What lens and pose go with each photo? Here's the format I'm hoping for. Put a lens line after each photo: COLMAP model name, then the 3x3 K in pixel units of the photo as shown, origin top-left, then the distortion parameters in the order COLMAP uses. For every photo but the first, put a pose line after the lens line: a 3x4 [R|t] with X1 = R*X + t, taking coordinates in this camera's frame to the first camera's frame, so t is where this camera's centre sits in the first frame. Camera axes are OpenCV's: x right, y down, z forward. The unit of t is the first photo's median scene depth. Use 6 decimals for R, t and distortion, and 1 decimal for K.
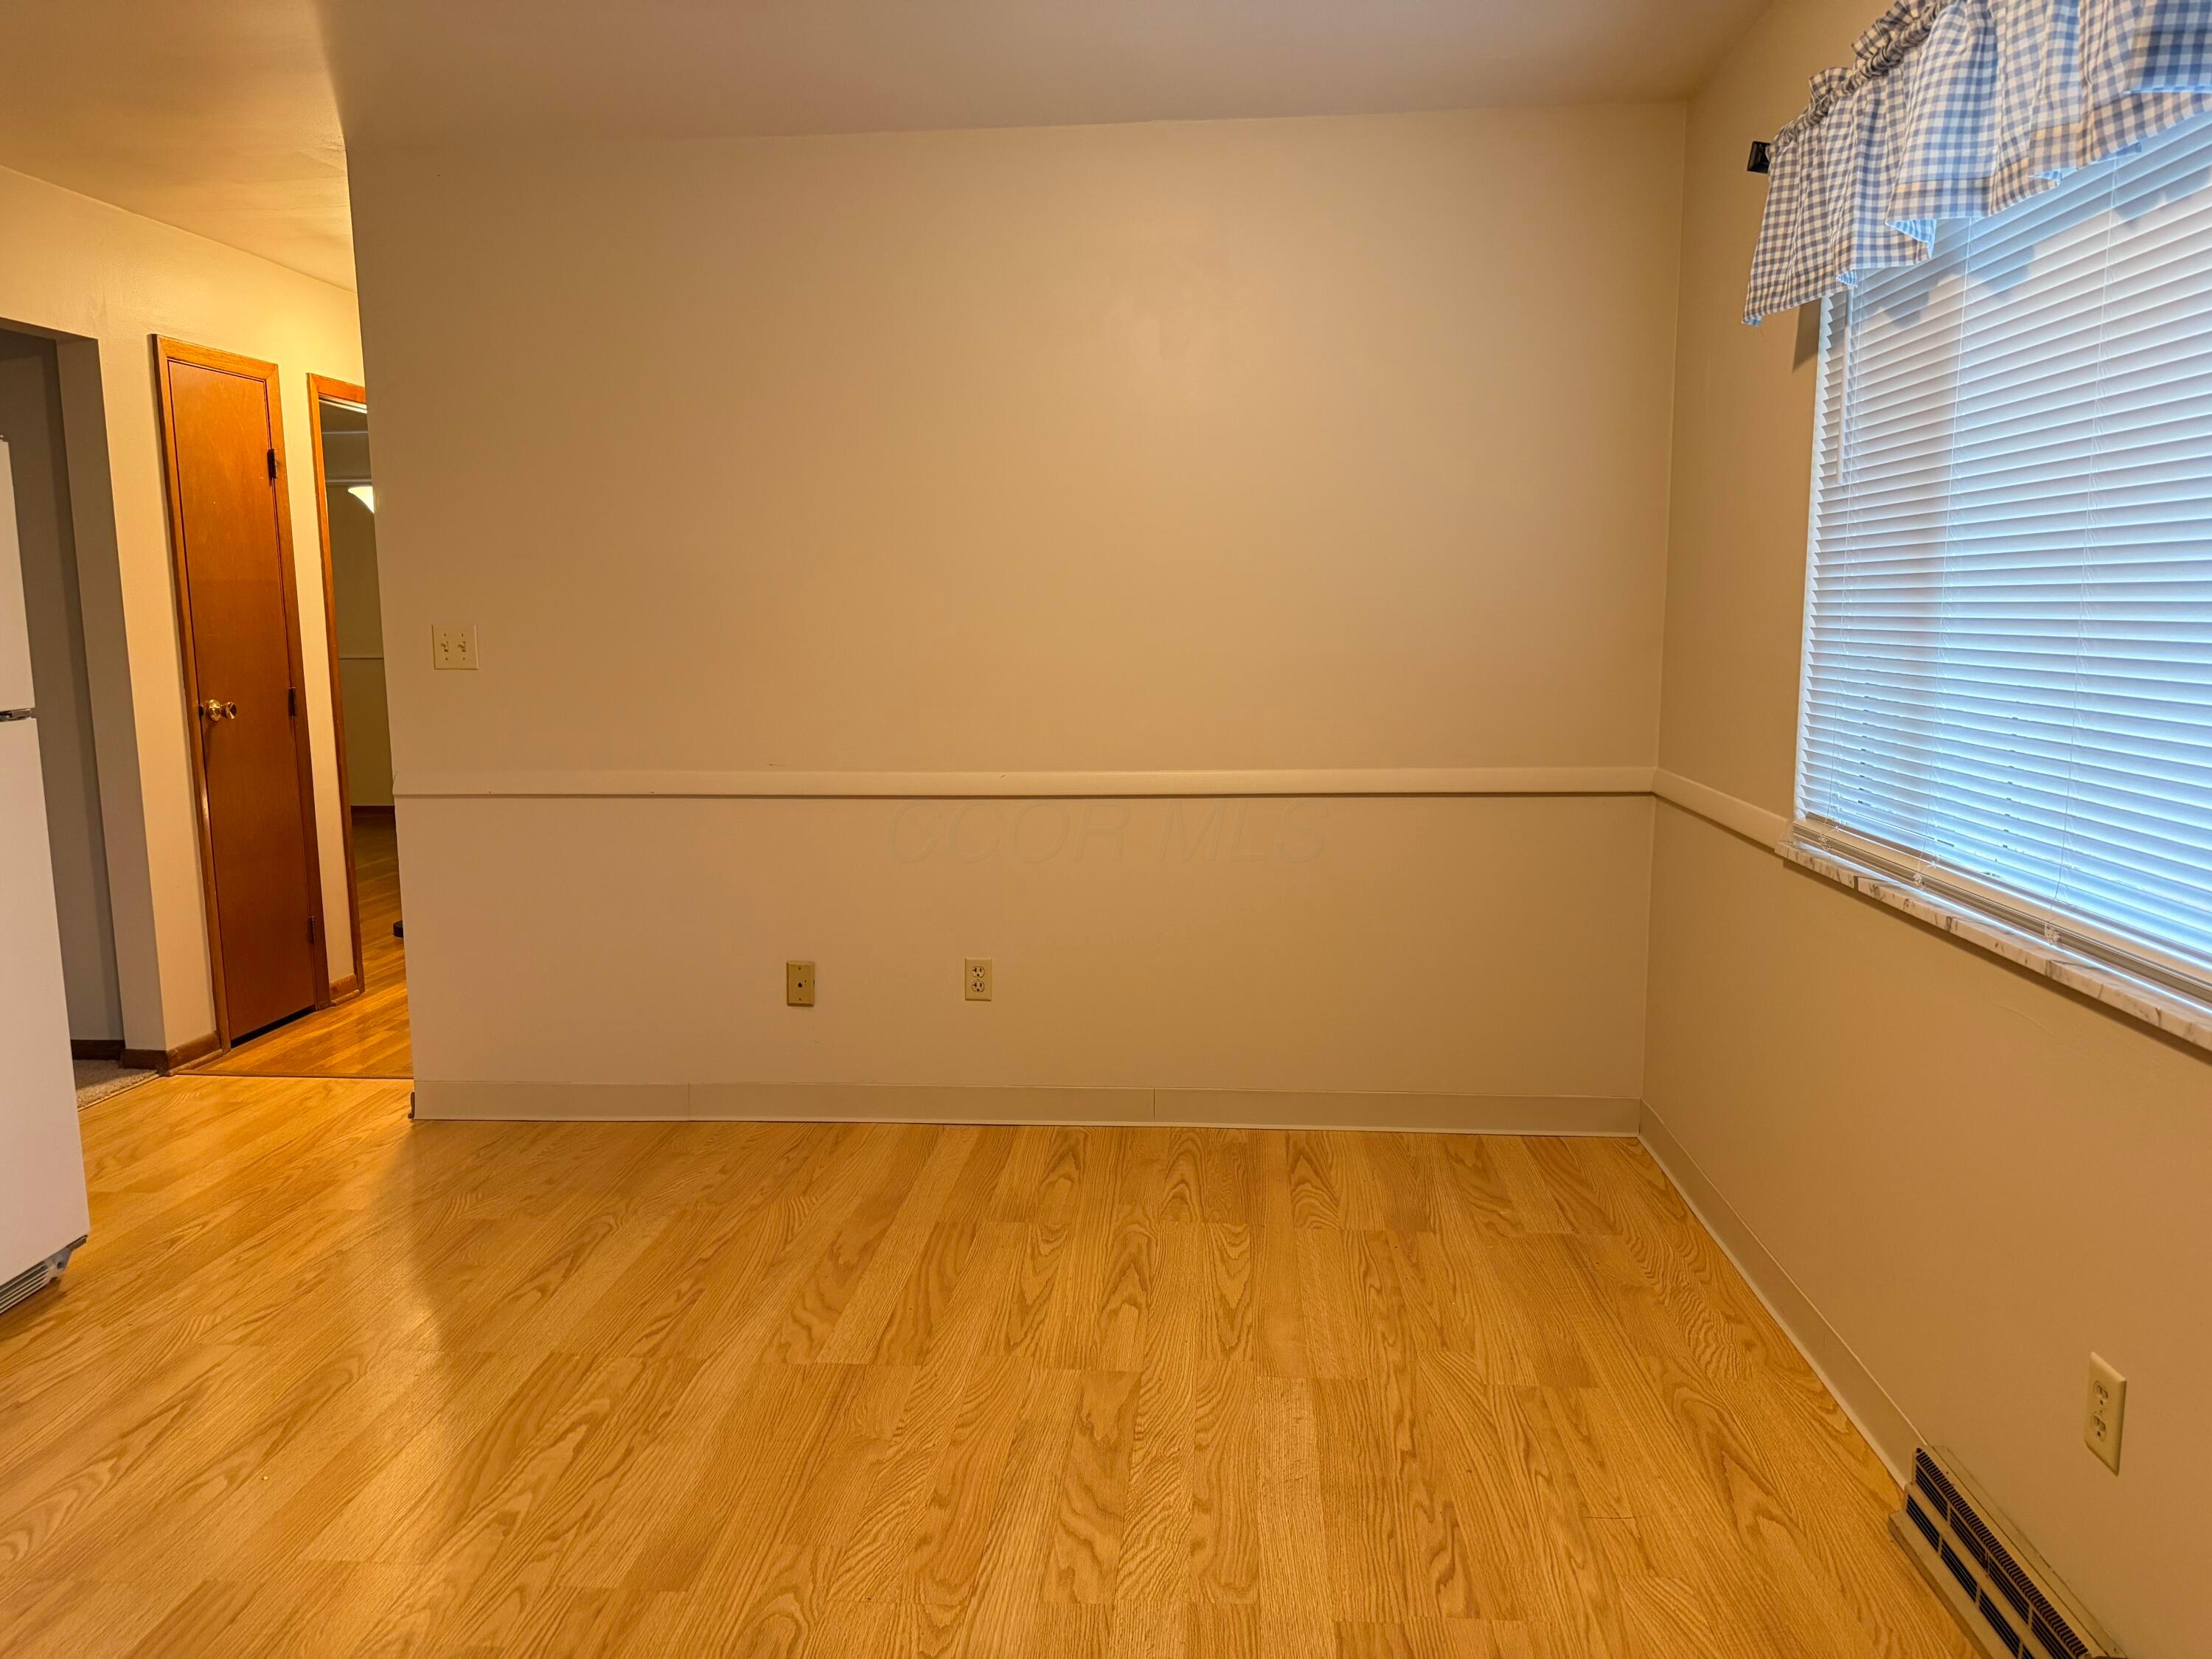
lens RADIAL K [[1566.7, 0, 1106.0], [0, 1566.7, 829.5], [0, 0, 1]] dist [0.091899, -0.123548]
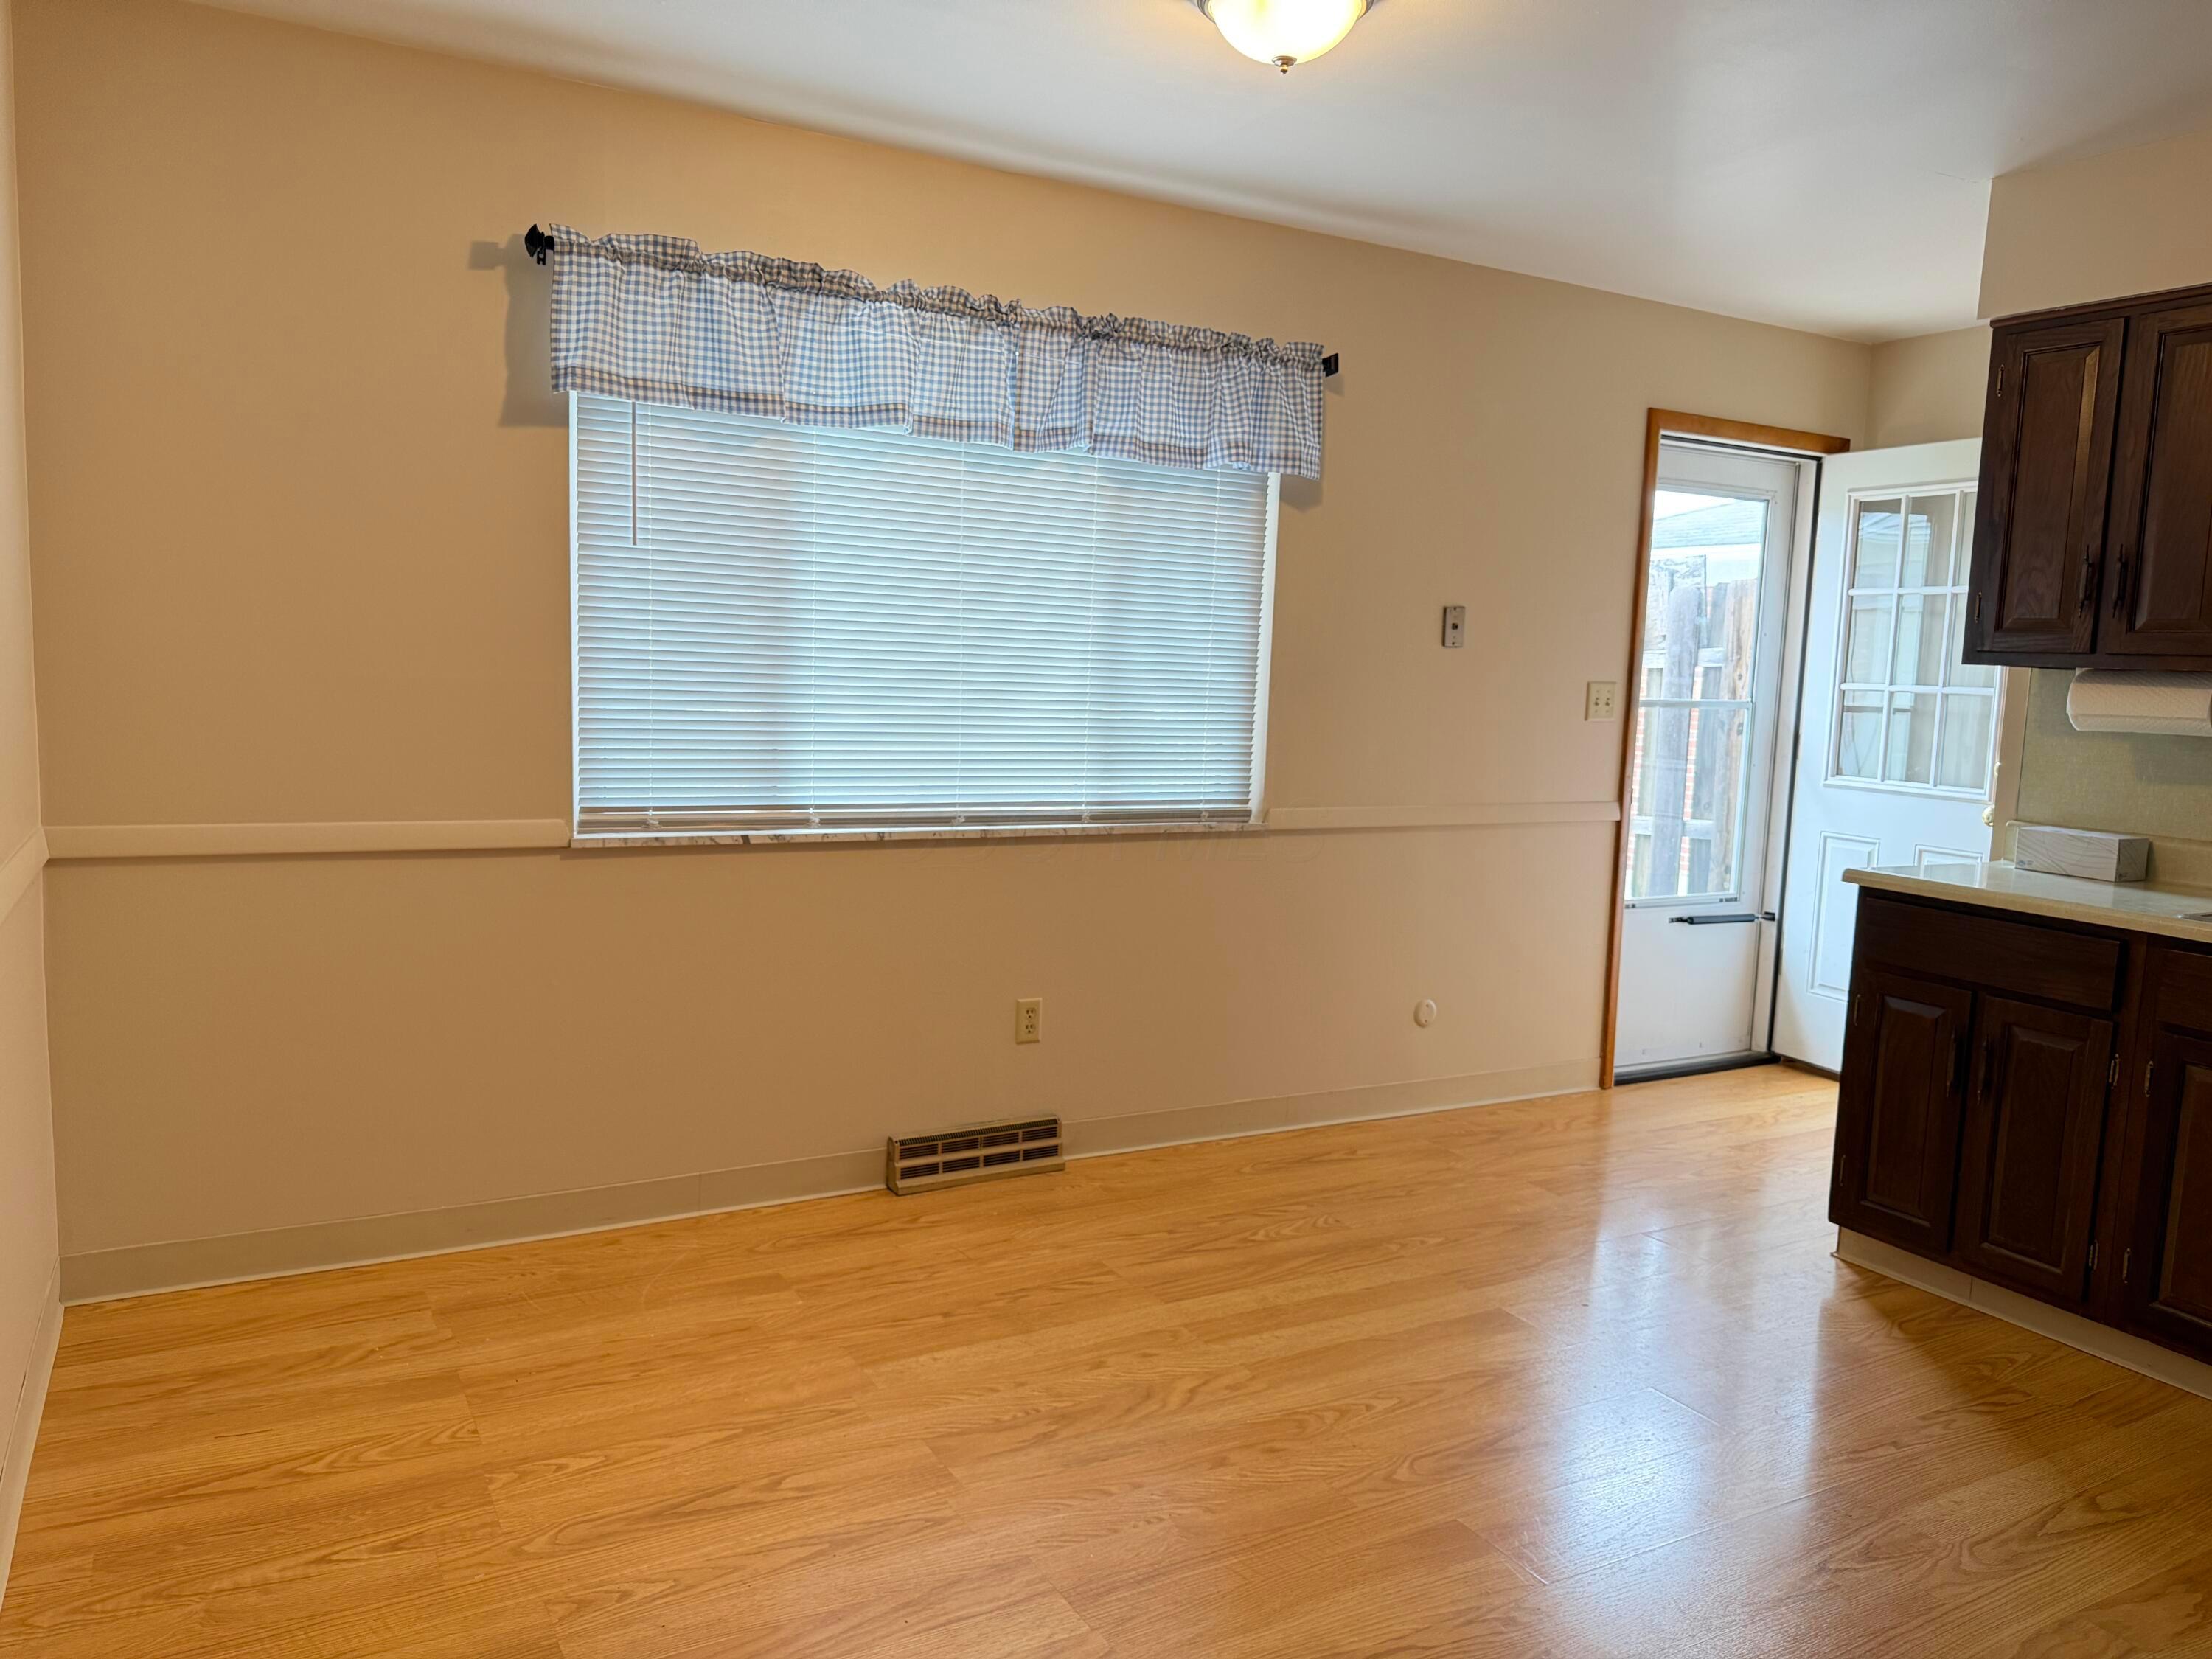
lens RADIAL K [[1566.7, 0, 1106.0], [0, 1566.7, 829.5], [0, 0, 1]] dist [0.091899, -0.123548]
pose [[-0.564190, -0.102439, 0.819266, -0.710815], [0.082530, 0.980306, 0.179410, -0.164946], [-0.821510, 0.168836, -0.544625, 1.231573]]
